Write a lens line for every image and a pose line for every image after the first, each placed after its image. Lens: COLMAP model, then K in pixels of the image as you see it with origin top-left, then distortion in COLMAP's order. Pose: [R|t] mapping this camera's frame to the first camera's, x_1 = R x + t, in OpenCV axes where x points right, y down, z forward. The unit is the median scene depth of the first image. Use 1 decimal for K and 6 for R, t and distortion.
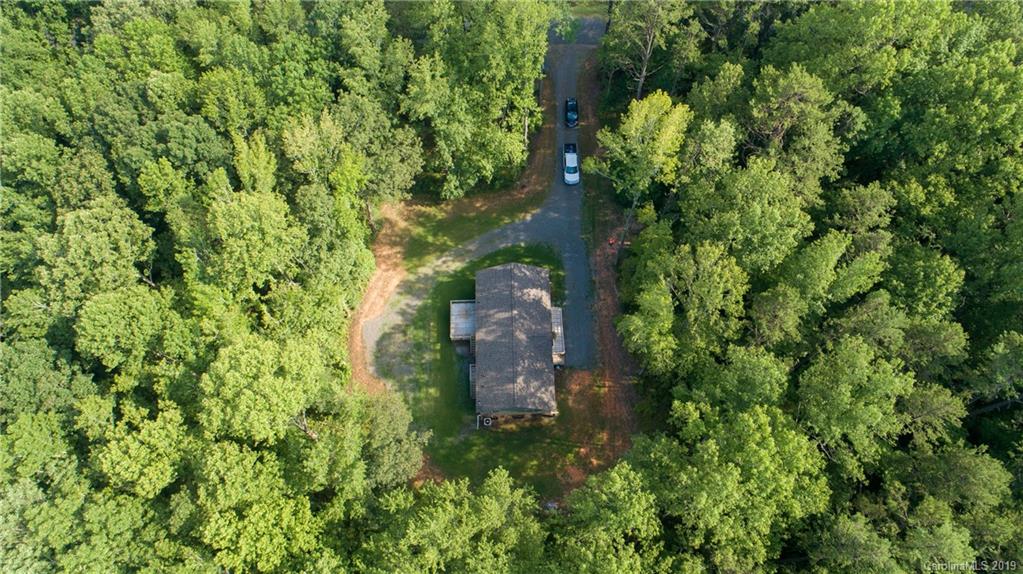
lens RADIAL K [[715.8, 0, 511.5], [0, 715.8, 287.0], [0, 0, 1]] dist [-0.008575, -0.001554]
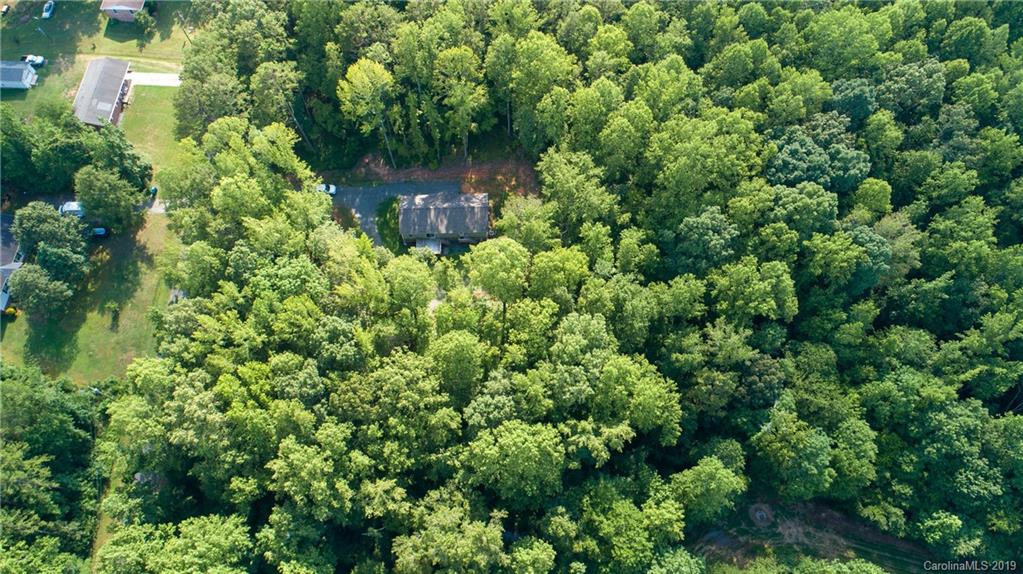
lens RADIAL K [[715.8, 0, 511.5], [0, 715.8, 287.0], [0, 0, 1]] dist [-0.008575, -0.001554]
pose [[-0.008860, -0.898818, 0.438232, -0.903827], [0.923263, 0.160970, 0.348818, -0.348129], [-0.384066, 0.407694, 0.828419, -0.400183]]
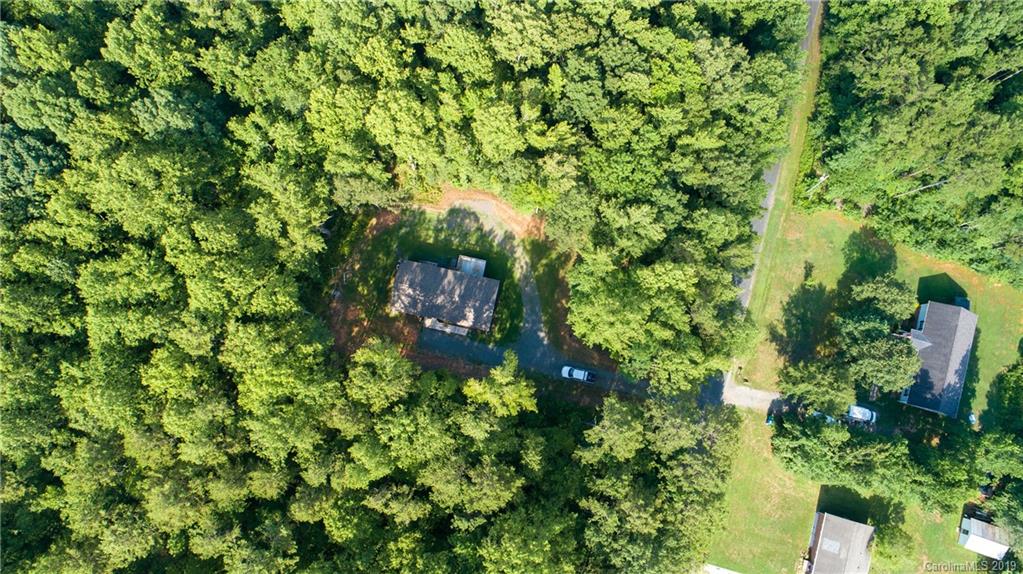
lens RADIAL K [[715.8, 0, 511.5], [0, 715.8, 287.0], [0, 0, 1]] dist [-0.008575, -0.001554]
pose [[-0.235942, 0.963959, -0.122937, 0.134623], [-0.909946, -0.174755, 0.376109, -0.609329], [0.341070, 0.200607, 0.918384, -0.312983]]
